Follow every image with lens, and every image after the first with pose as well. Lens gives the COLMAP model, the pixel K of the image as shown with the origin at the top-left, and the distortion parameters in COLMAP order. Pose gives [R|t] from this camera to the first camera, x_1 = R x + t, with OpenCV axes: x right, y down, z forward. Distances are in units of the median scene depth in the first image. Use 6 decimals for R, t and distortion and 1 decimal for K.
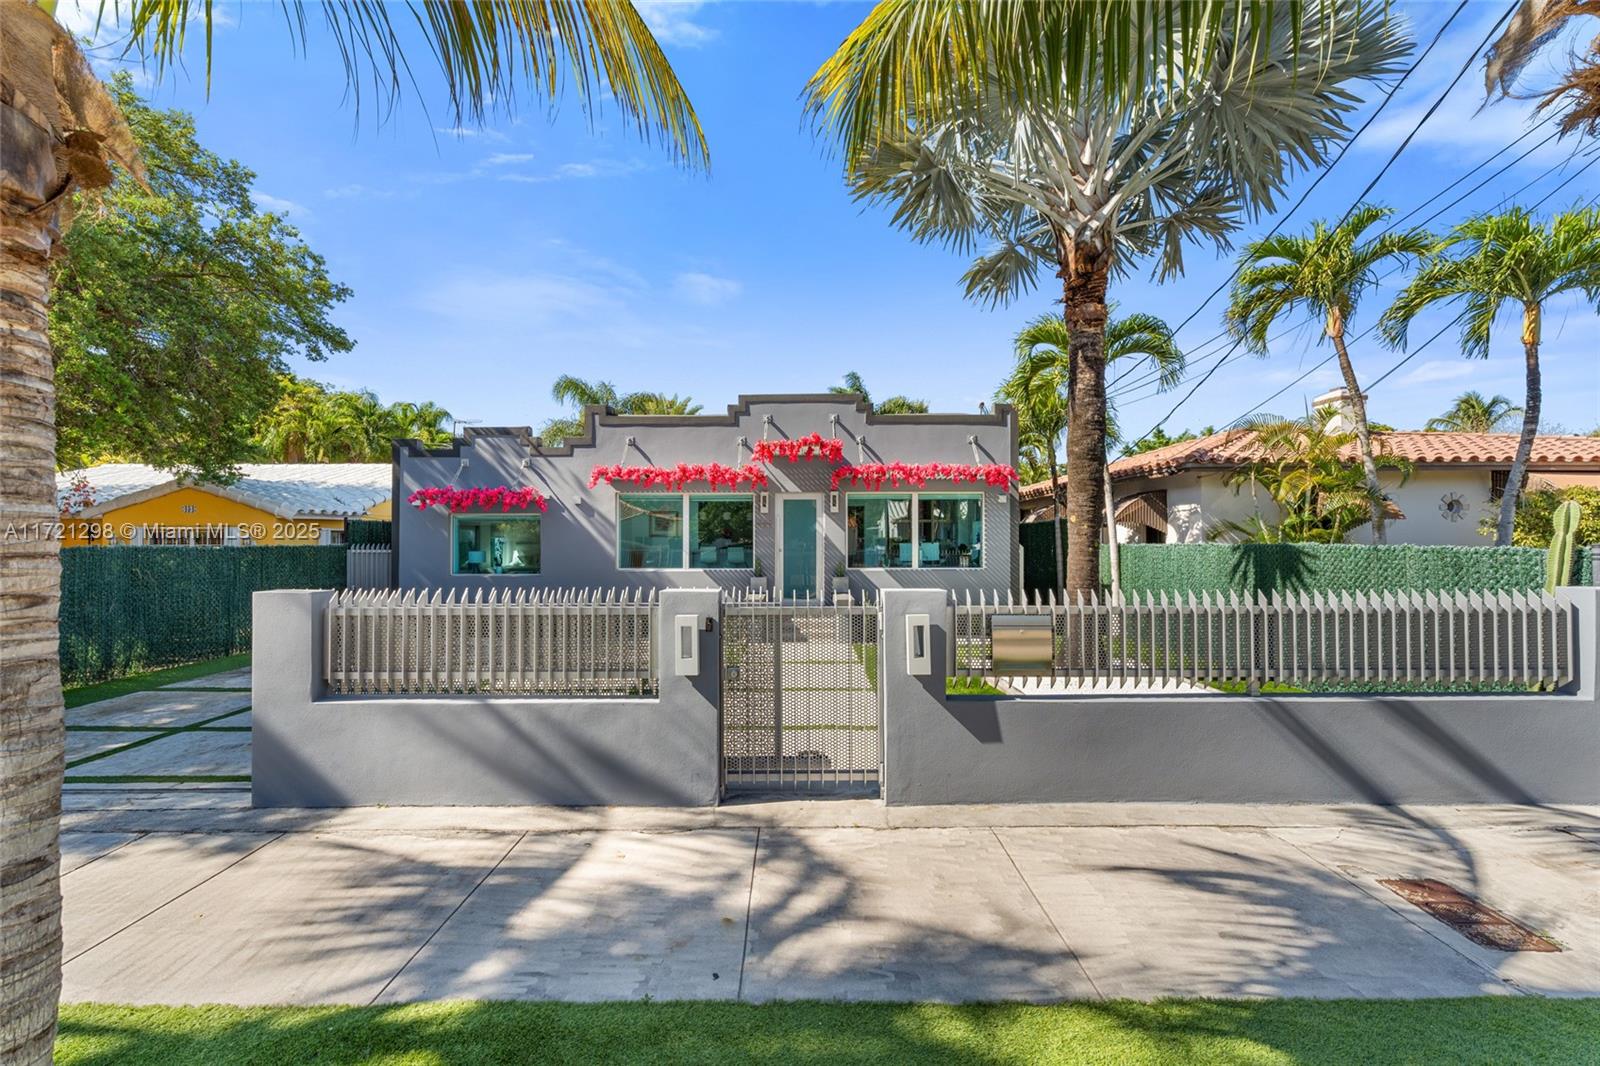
lens RADIAL K [[626.2, 0, 800.0], [0, 626.2, 533.0], [0, 0, 1]] dist [0.007862, -0.000008]
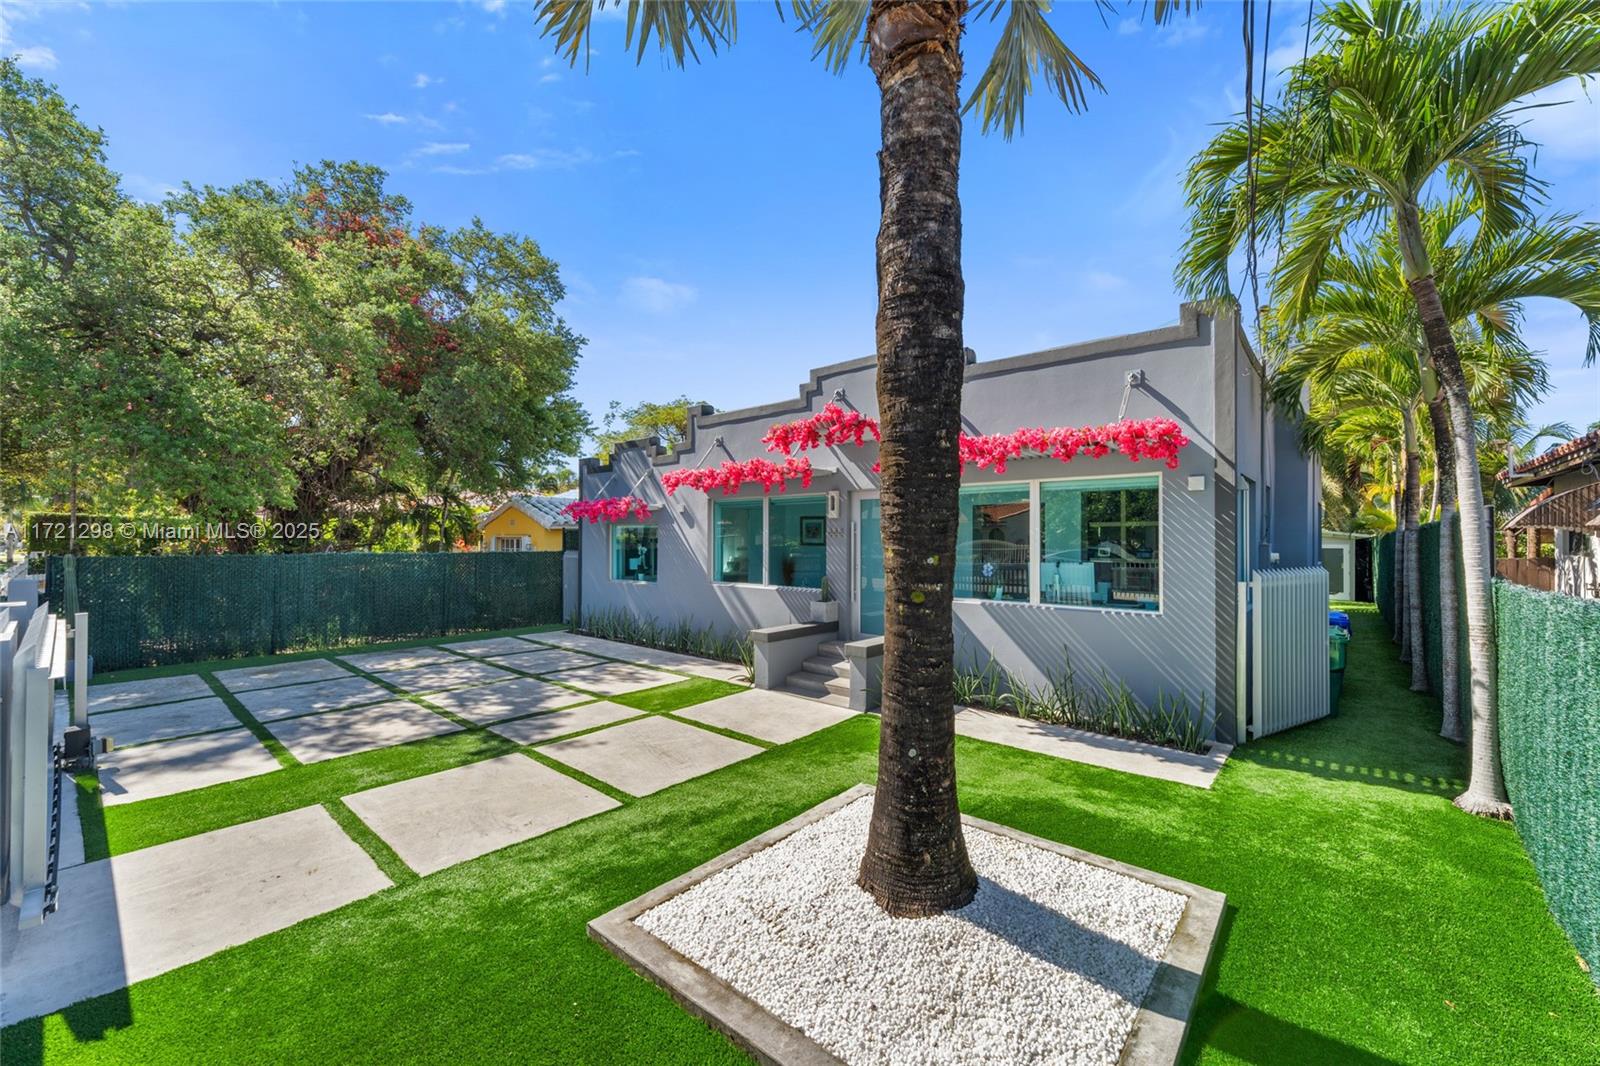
lens RADIAL K [[626.2, 0, 800.0], [0, 626.2, 533.0], [0, 0, 1]] dist [0.007862, -0.000008]
pose [[0.753022, -0.001526, -0.657993, 0.417574], [0.001999, 0.999998, -0.000032, -0.013695], [0.657992, -0.001292, 0.753024, 0.389796]]
